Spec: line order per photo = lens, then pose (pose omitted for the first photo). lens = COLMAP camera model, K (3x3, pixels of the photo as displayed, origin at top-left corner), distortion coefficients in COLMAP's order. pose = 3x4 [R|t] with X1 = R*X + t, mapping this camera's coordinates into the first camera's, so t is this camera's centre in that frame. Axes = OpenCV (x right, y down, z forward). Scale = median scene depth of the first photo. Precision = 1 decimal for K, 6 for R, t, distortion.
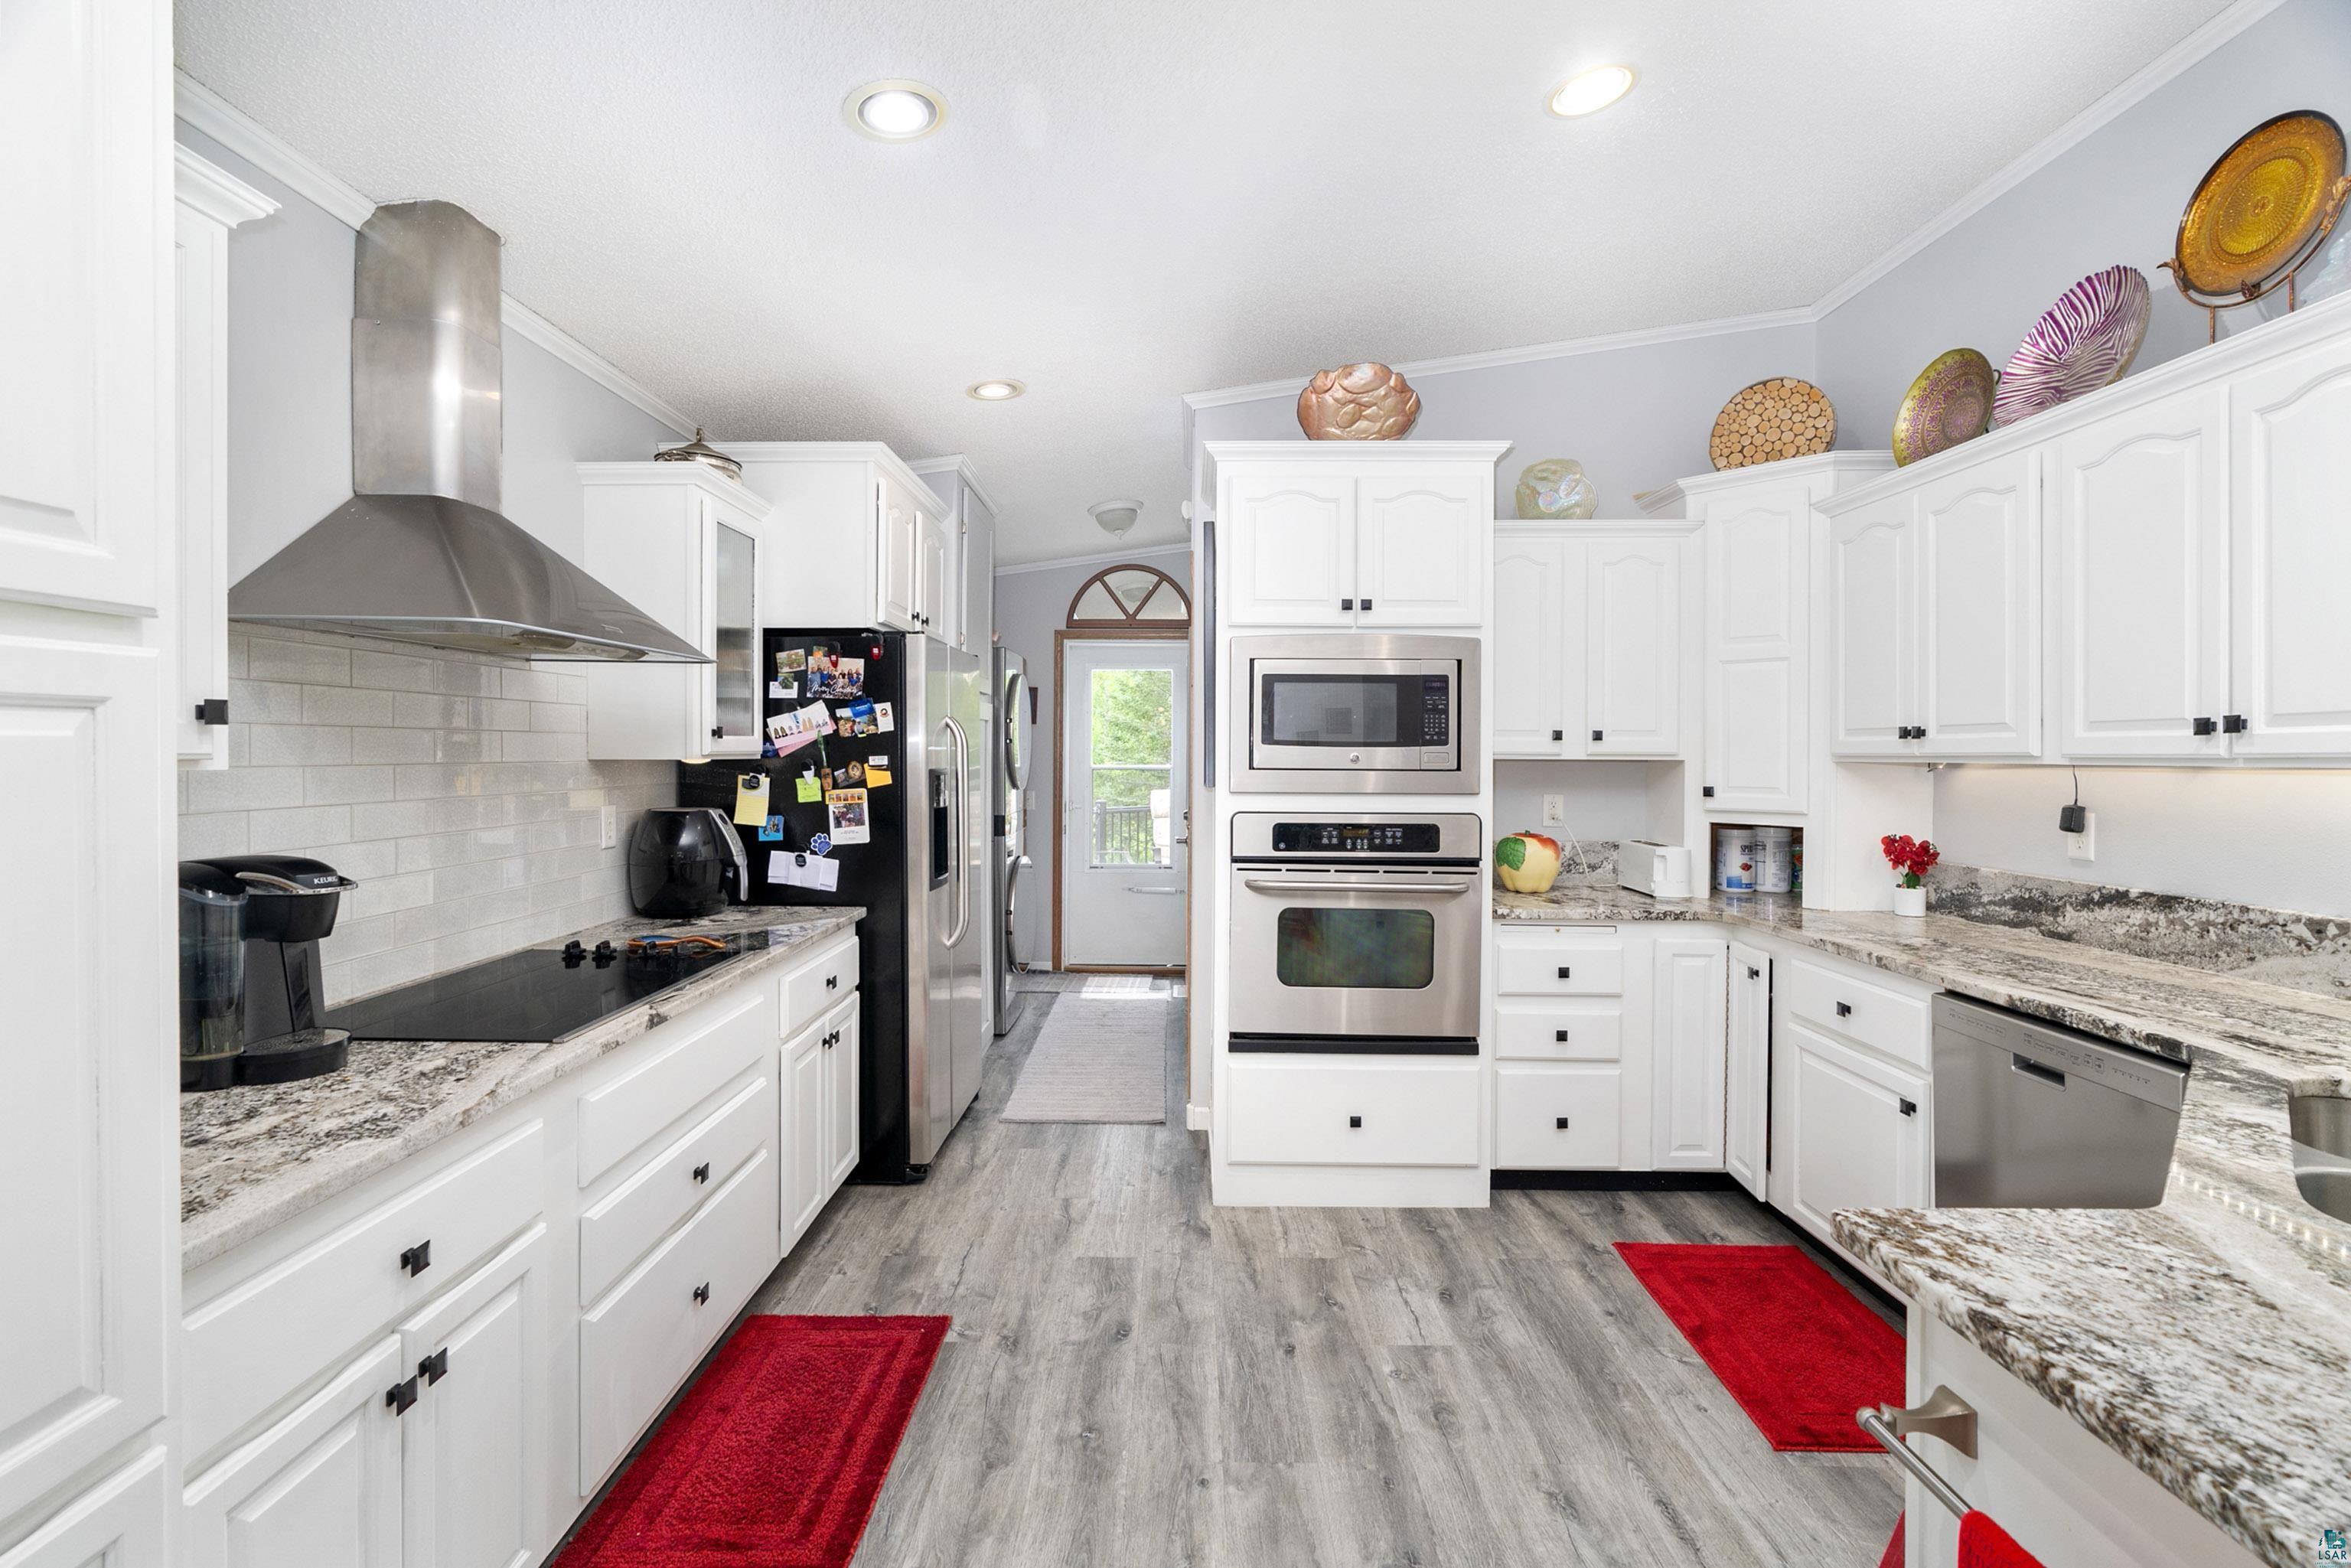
lens RADIAL K [[1069.5, 0, 1178.7], [0, 1069.5, 757.2], [0, 0, 1]] dist [-0.012960, 0.005407]
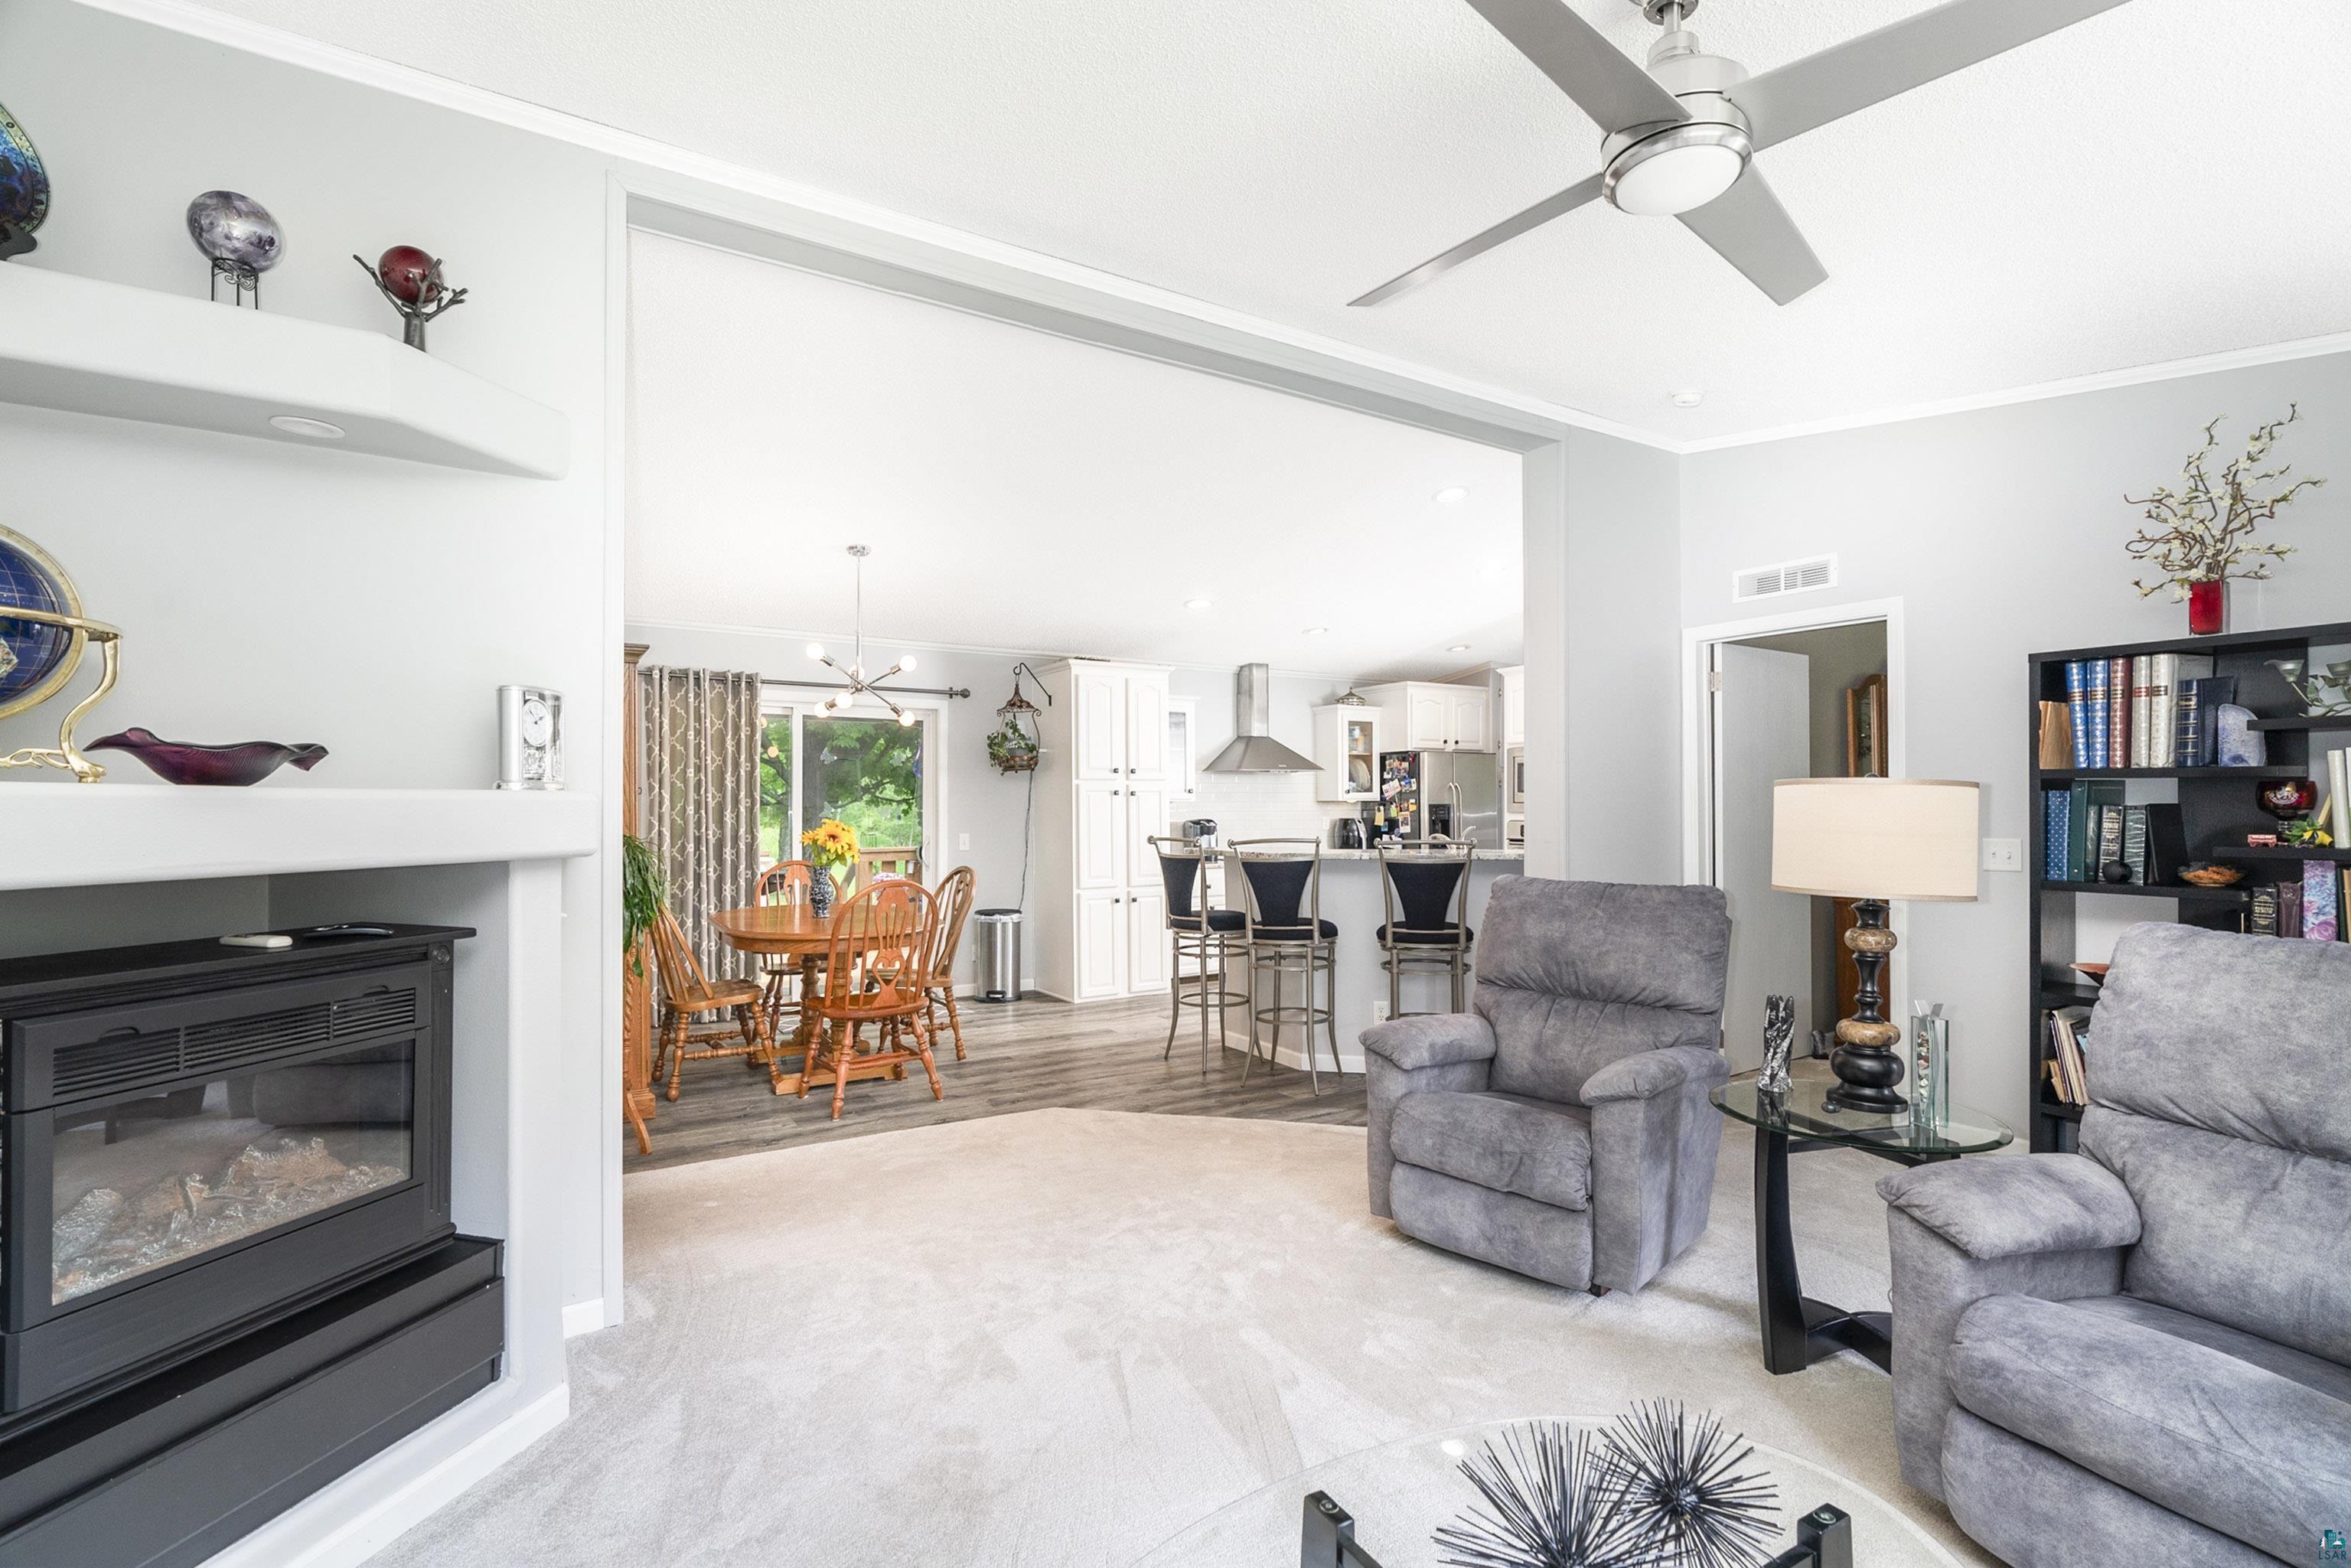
lens RADIAL K [[1063.3, 0, 1175.5], [0, 1063.3, 784.0], [0, 0, 1]] dist [-0.000320, 0.000477]
pose [[0.522655, -0.018862, -0.852336, 1.706300], [-0.004293, 0.999684, -0.024755, 0.029976], [0.852534, 0.016598, 0.522409, -0.896231]]
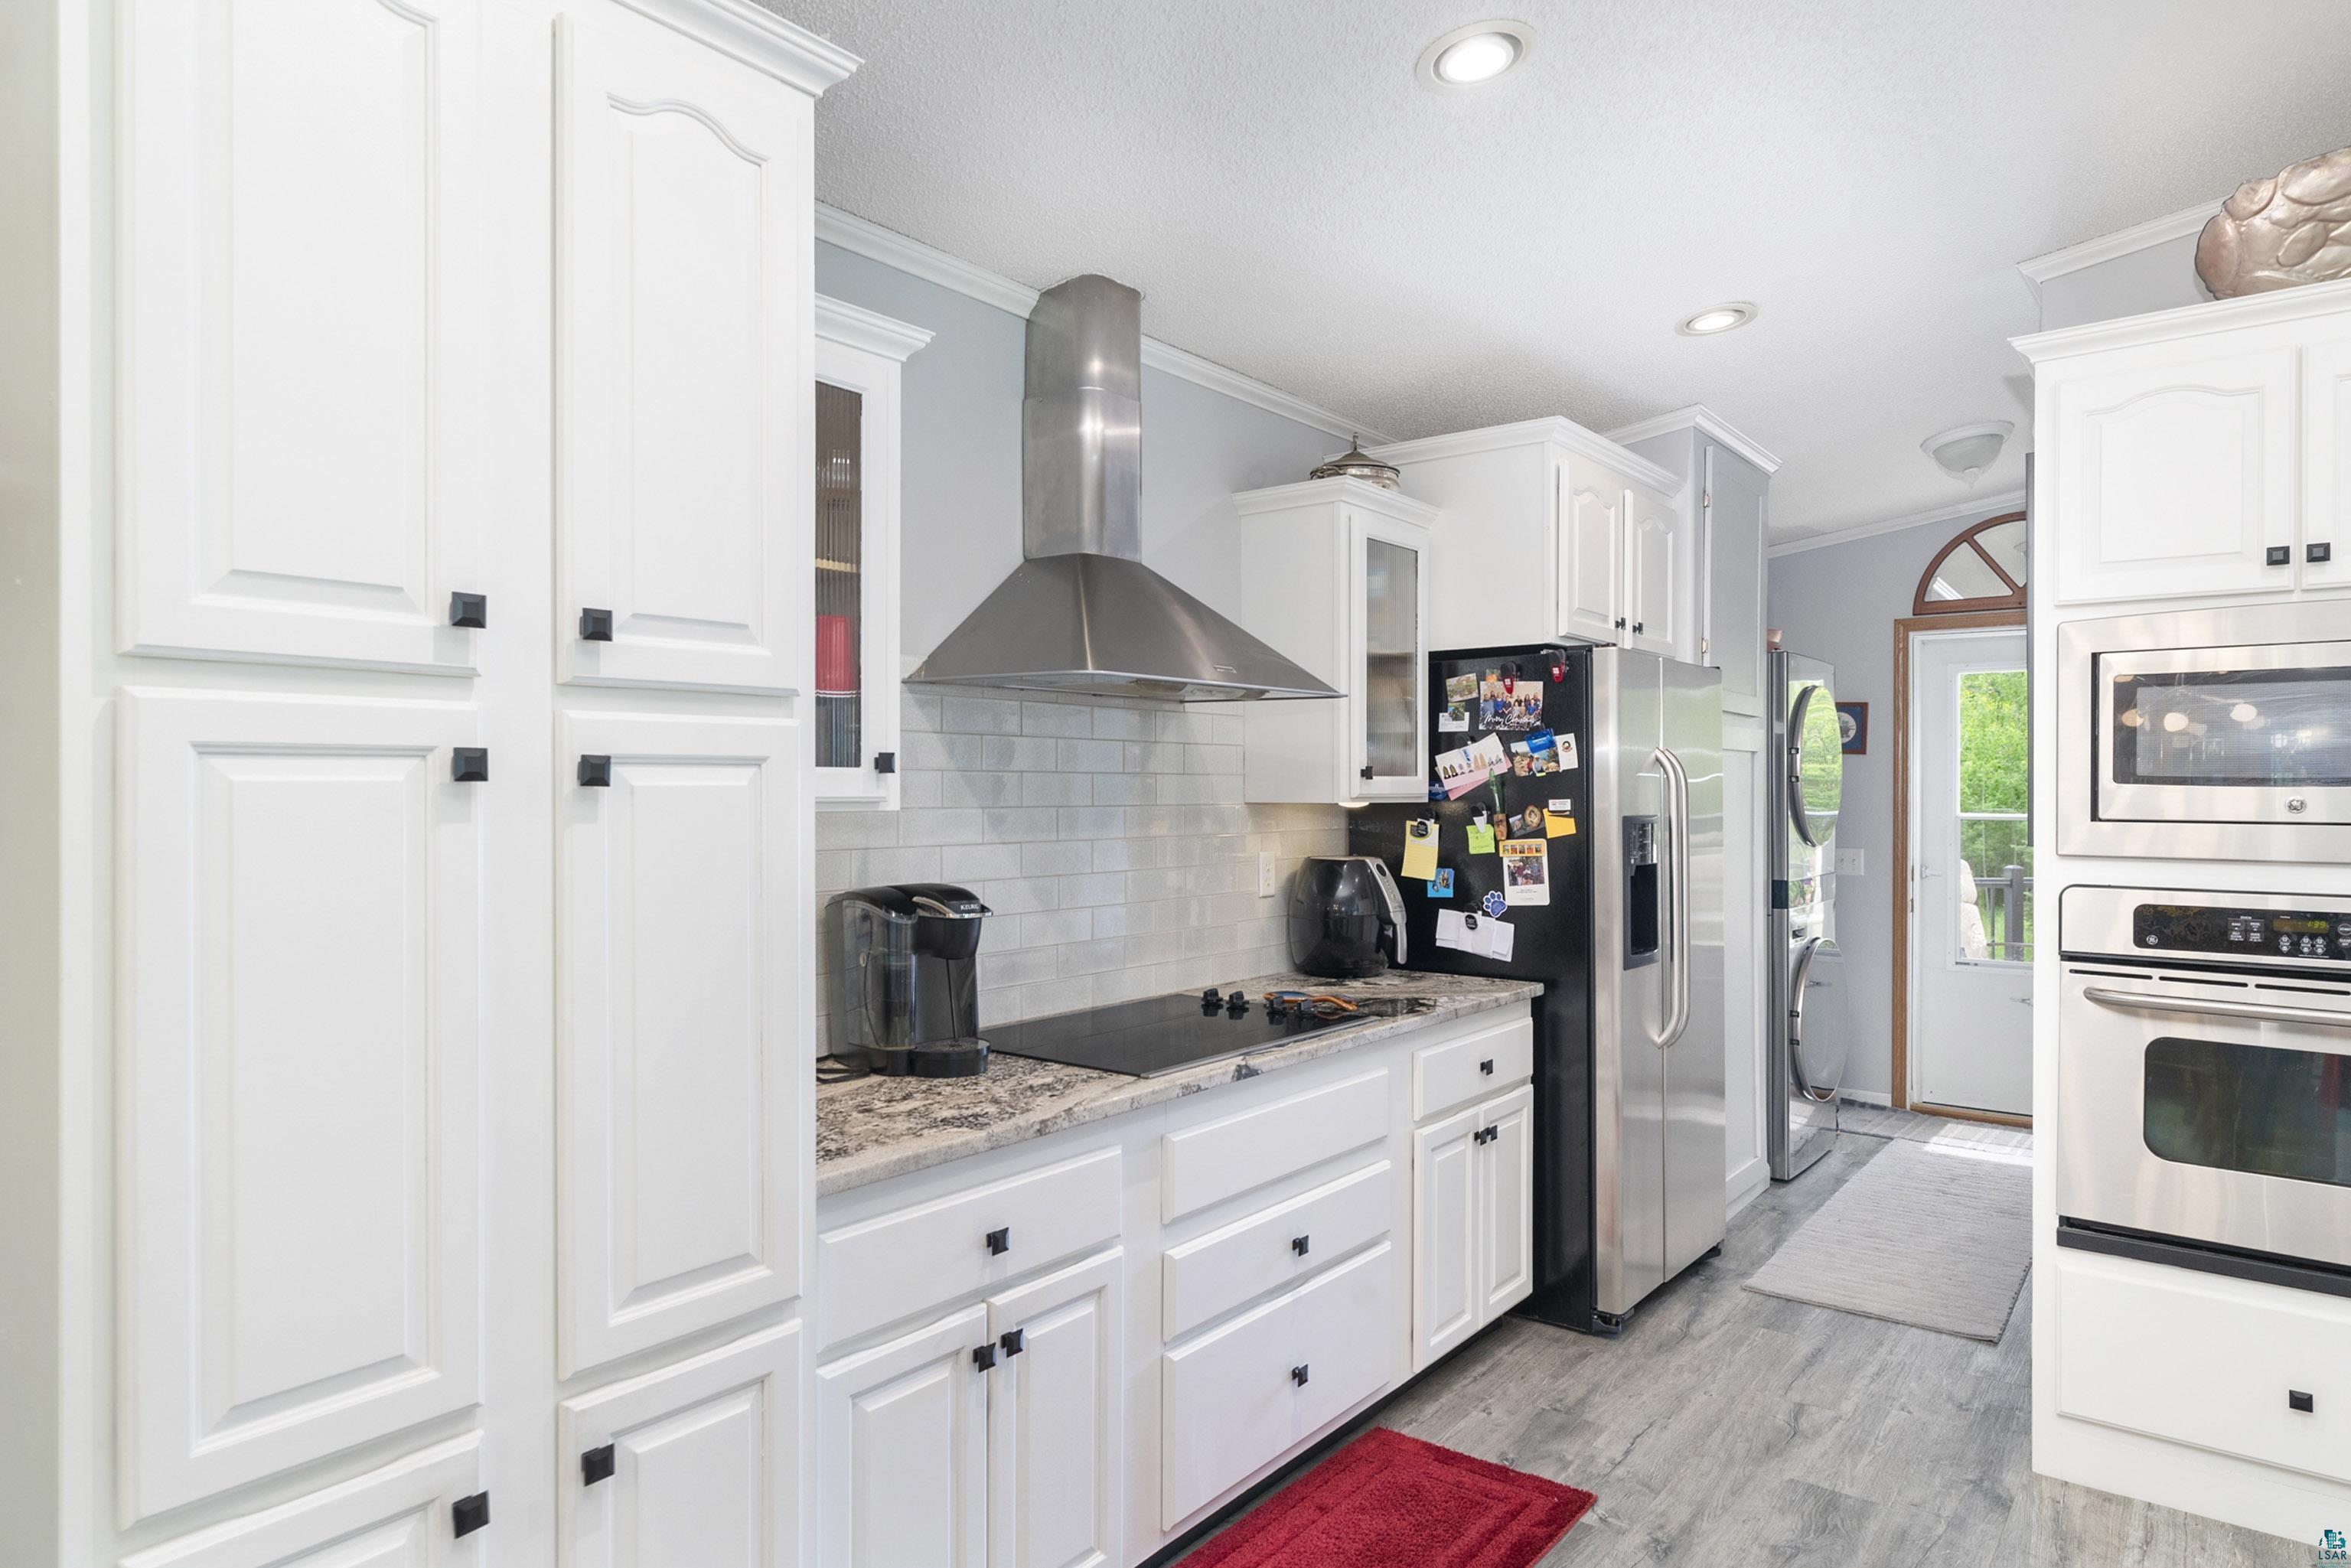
lens RADIAL K [[1416.0, 0, 1175.5], [0, 1416.0, 784.0], [0, 0, 1]] dist [-0.000501, 0.002988]
pose [[0.791125, -0.004681, -0.611636, 0.153952], [-0.002212, 0.999942, -0.010515, -0.000804], [0.611650, 0.009671, 0.791069, -0.037184]]
